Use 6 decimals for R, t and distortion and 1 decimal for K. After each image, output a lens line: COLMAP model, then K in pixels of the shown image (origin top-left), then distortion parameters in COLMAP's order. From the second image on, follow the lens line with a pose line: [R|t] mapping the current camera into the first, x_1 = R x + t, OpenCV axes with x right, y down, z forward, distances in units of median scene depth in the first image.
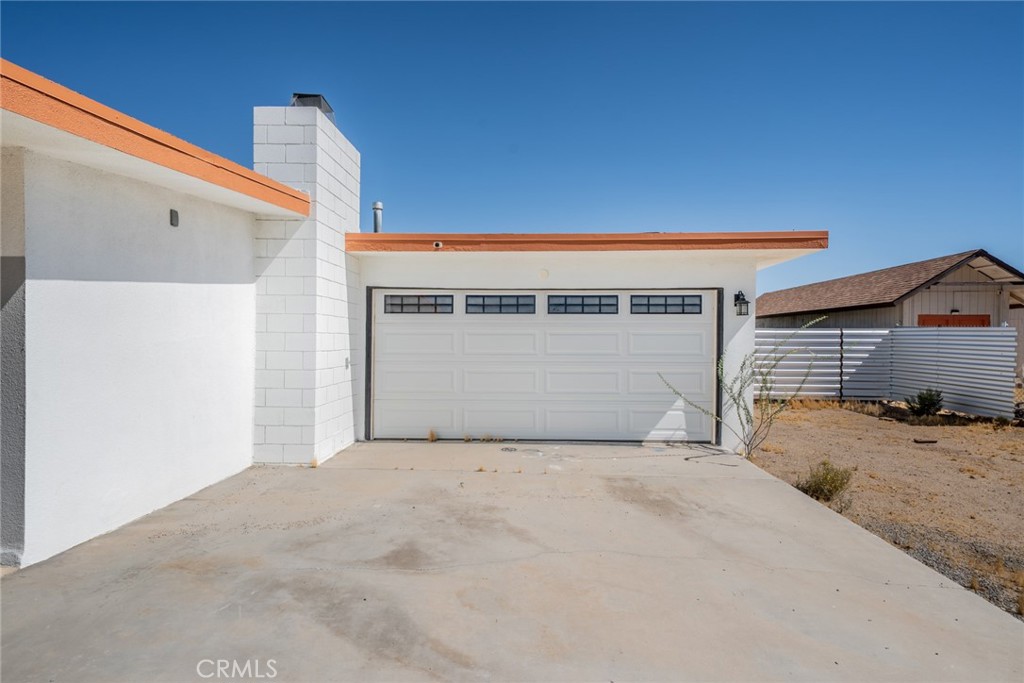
lens RADIAL K [[556.7, 0, 512.0], [0, 556.7, 341.5], [0, 0, 1]] dist [0.021578, 0.000008]
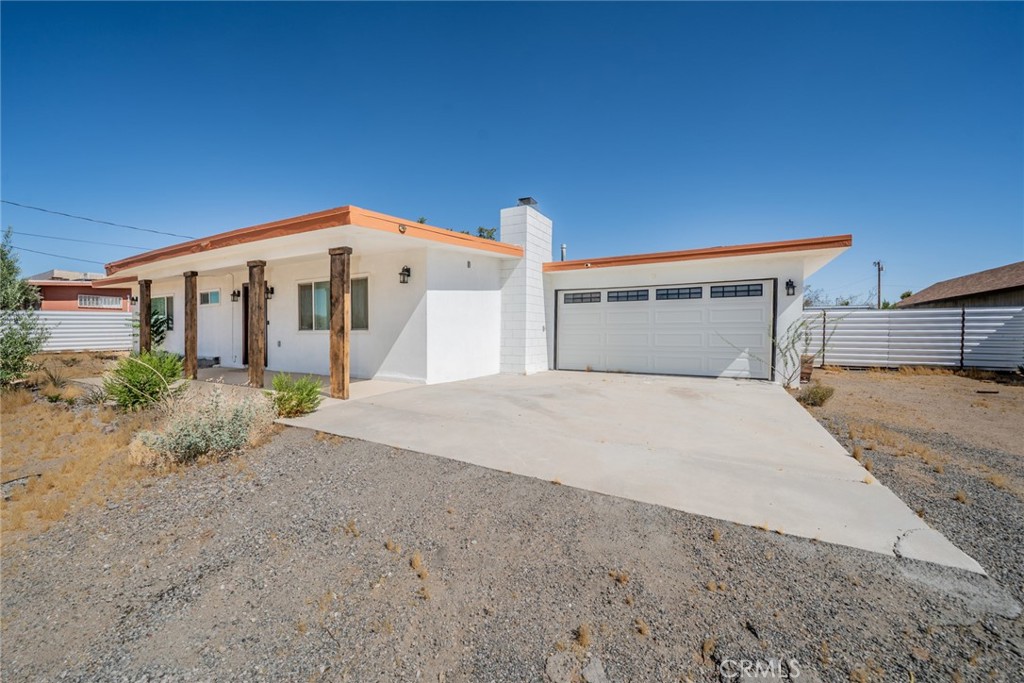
lens RADIAL K [[393.9, 0, 488.5], [0, 393.9, 340.9], [0, 0, 1]] dist [-0.013308, 0.000029]
pose [[0.875892, 0.008468, -0.482433, 0.199401], [-0.000153, 0.999851, 0.017272, 0.055729], [0.482507, -0.015055, 0.875763, -0.307594]]
